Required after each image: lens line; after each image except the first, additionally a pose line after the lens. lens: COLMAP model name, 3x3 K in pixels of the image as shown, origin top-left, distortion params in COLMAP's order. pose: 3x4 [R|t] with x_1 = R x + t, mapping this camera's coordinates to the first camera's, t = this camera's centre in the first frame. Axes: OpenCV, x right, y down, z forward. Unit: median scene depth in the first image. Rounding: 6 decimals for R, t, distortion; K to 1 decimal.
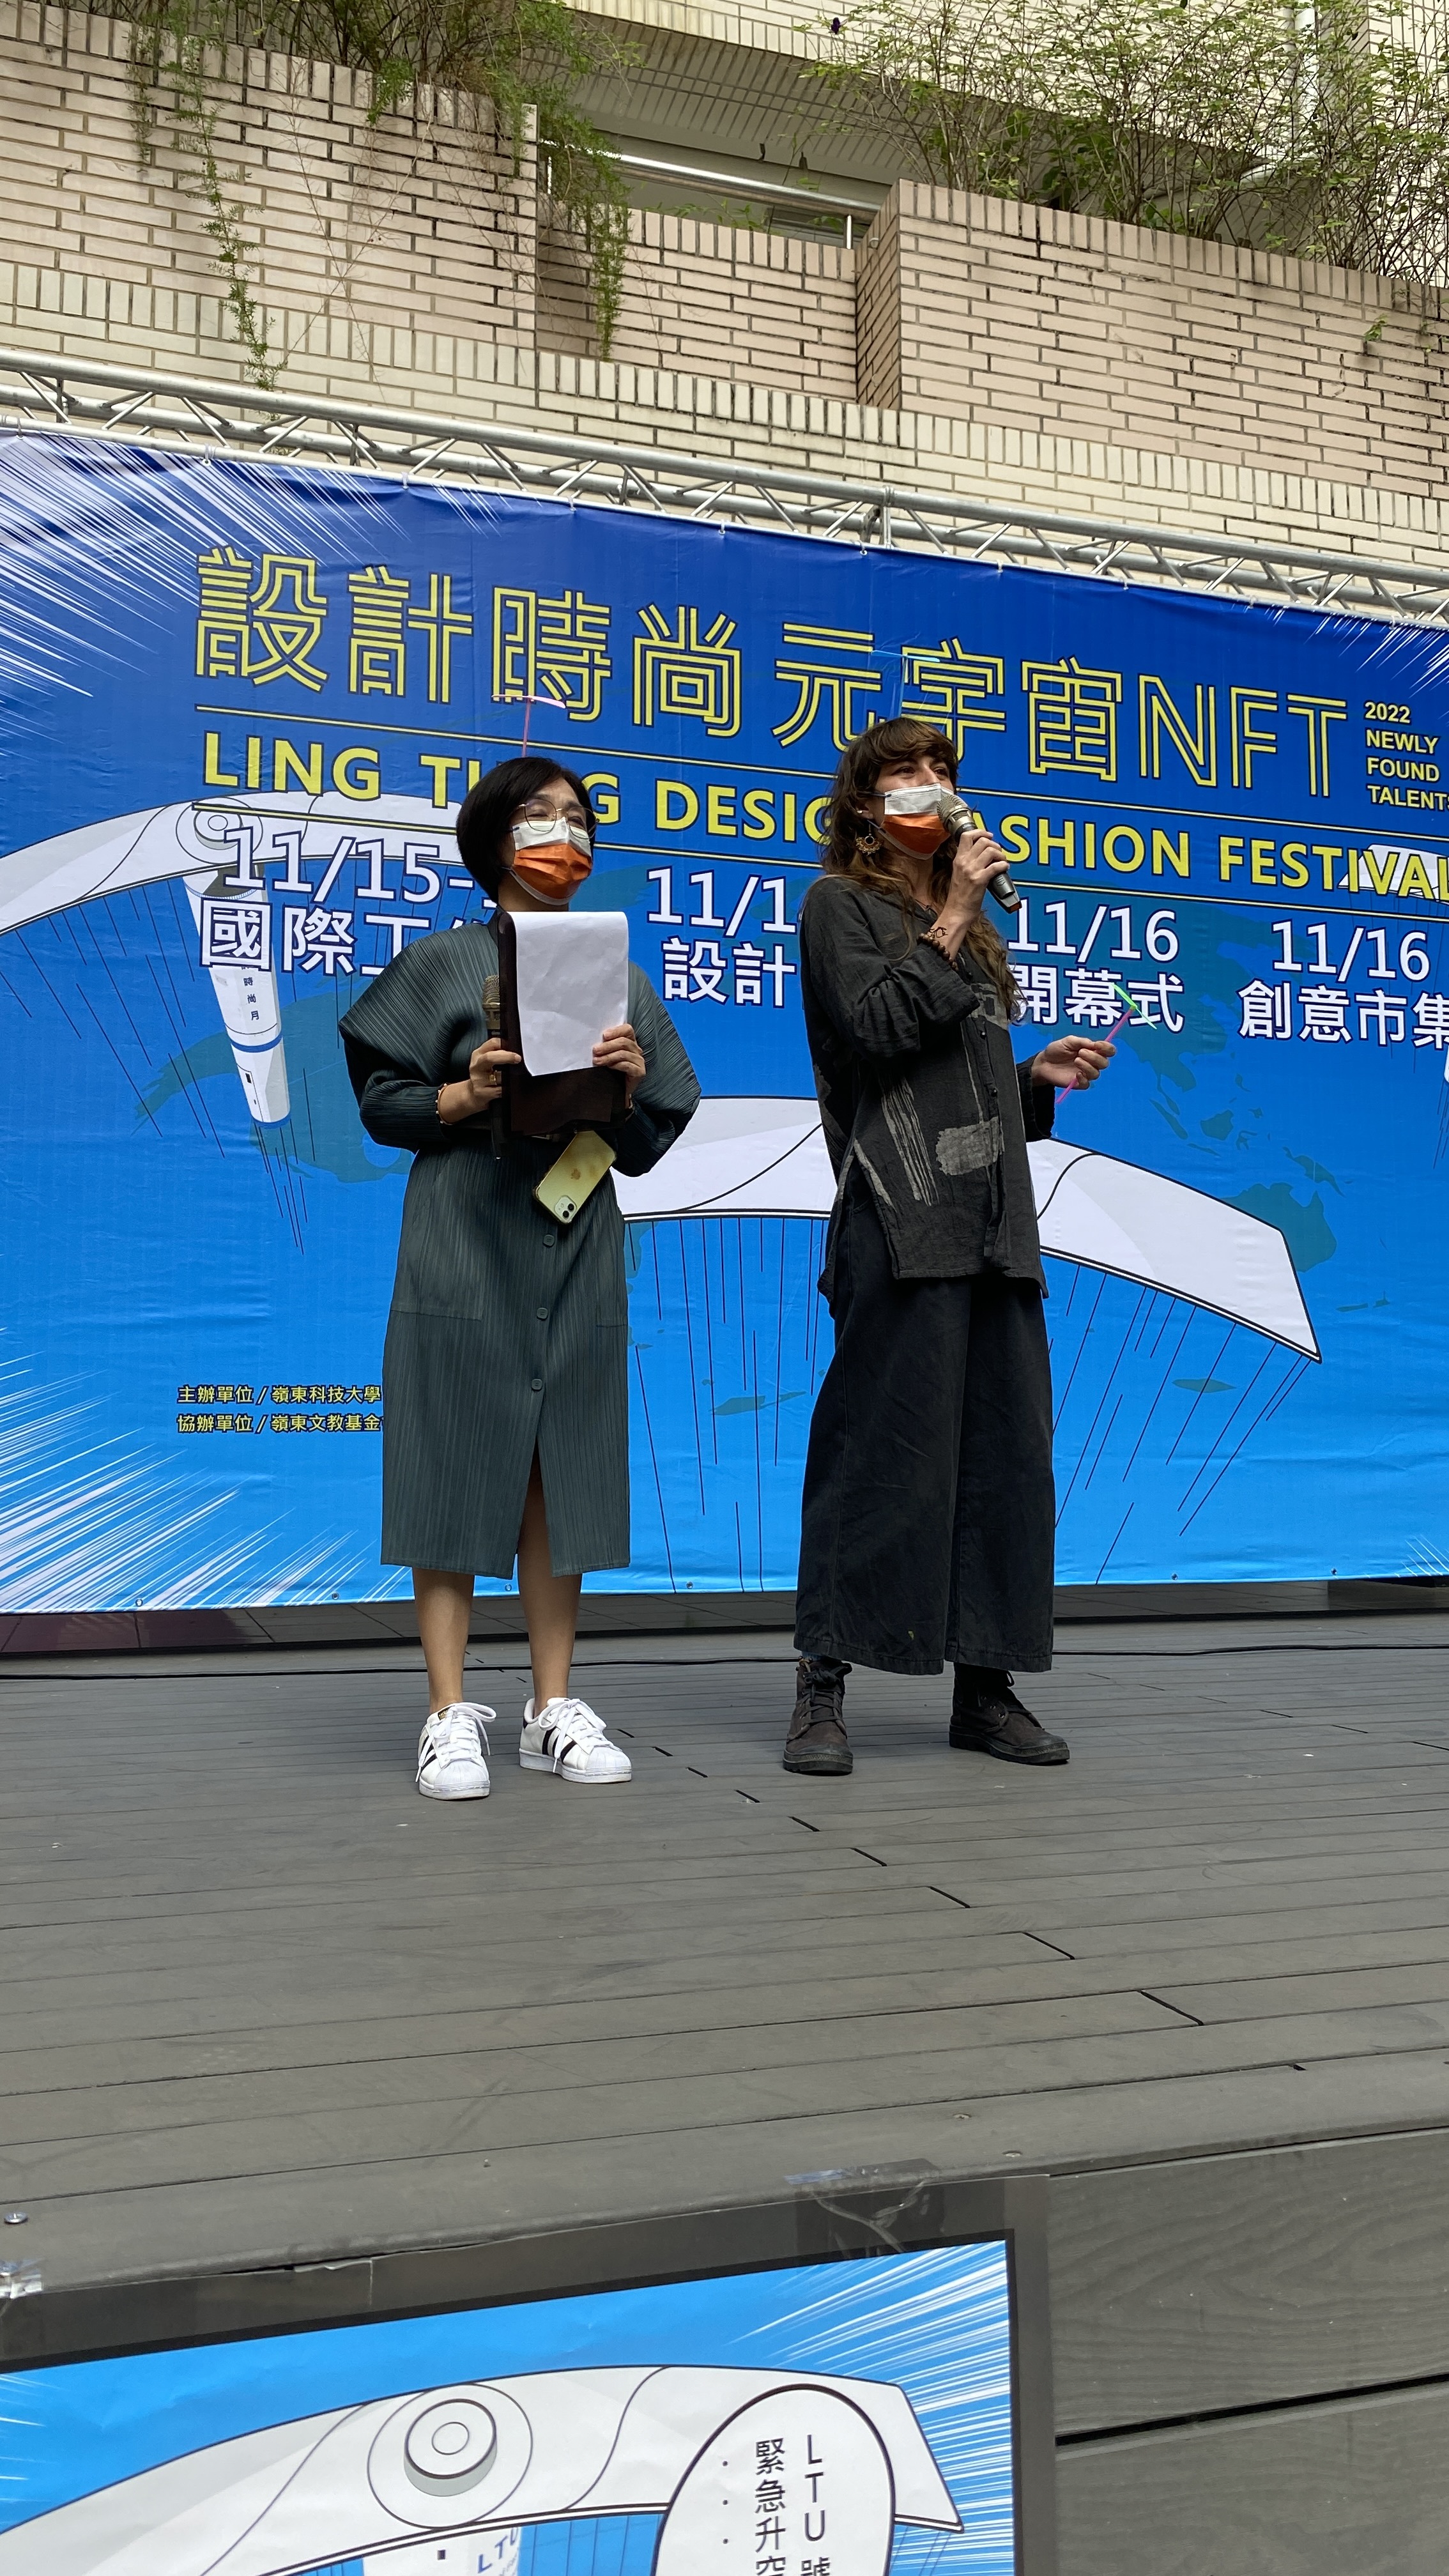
lens RADIAL K [[1955.1, 0, 724.5], [0, 1955.1, 1288.0], [0, 0, 1]] dist [0.090980, -0.151147]
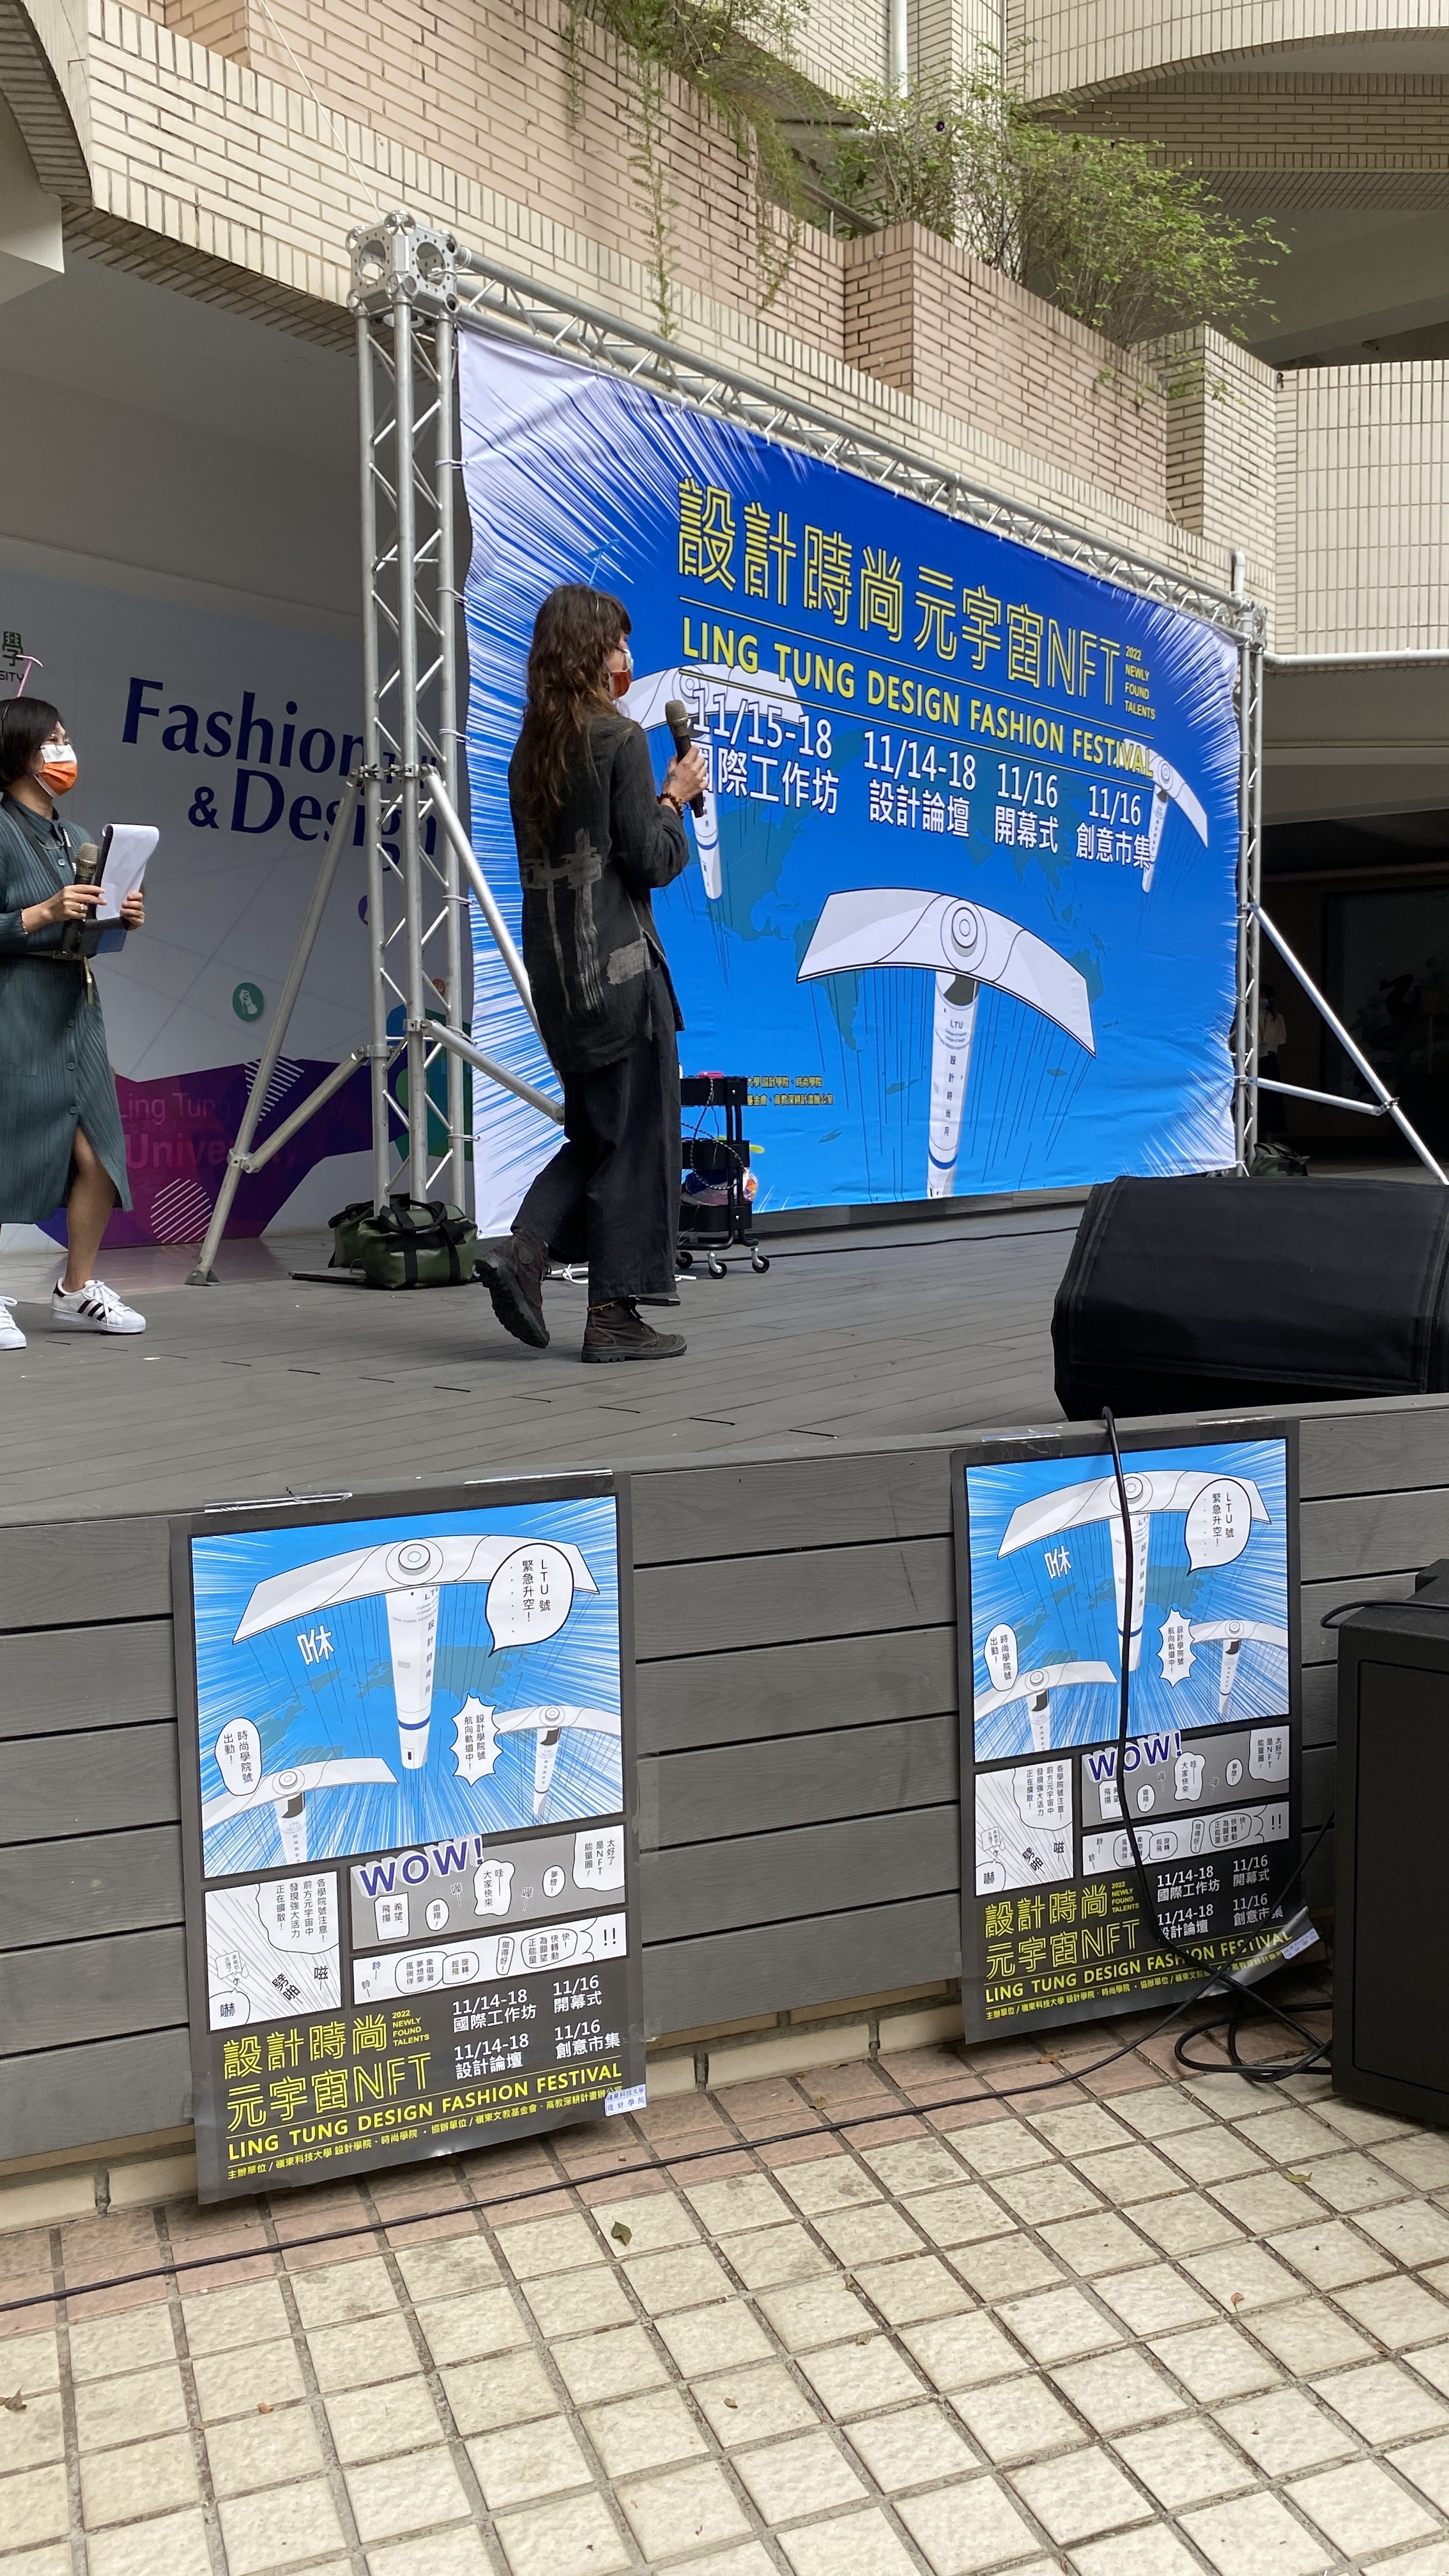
lens RADIAL K [[1955.1, 0, 724.5], [0, 1955.1, 1288.0], [0, 0, 1]] dist [0.090980, -0.151147]
pose [[0.826229, -0.060113, 0.560118, -0.983766], [-0.040947, 0.985251, 0.166141, -0.037814], [-0.561844, -0.160206, 0.811582, -0.232932]]
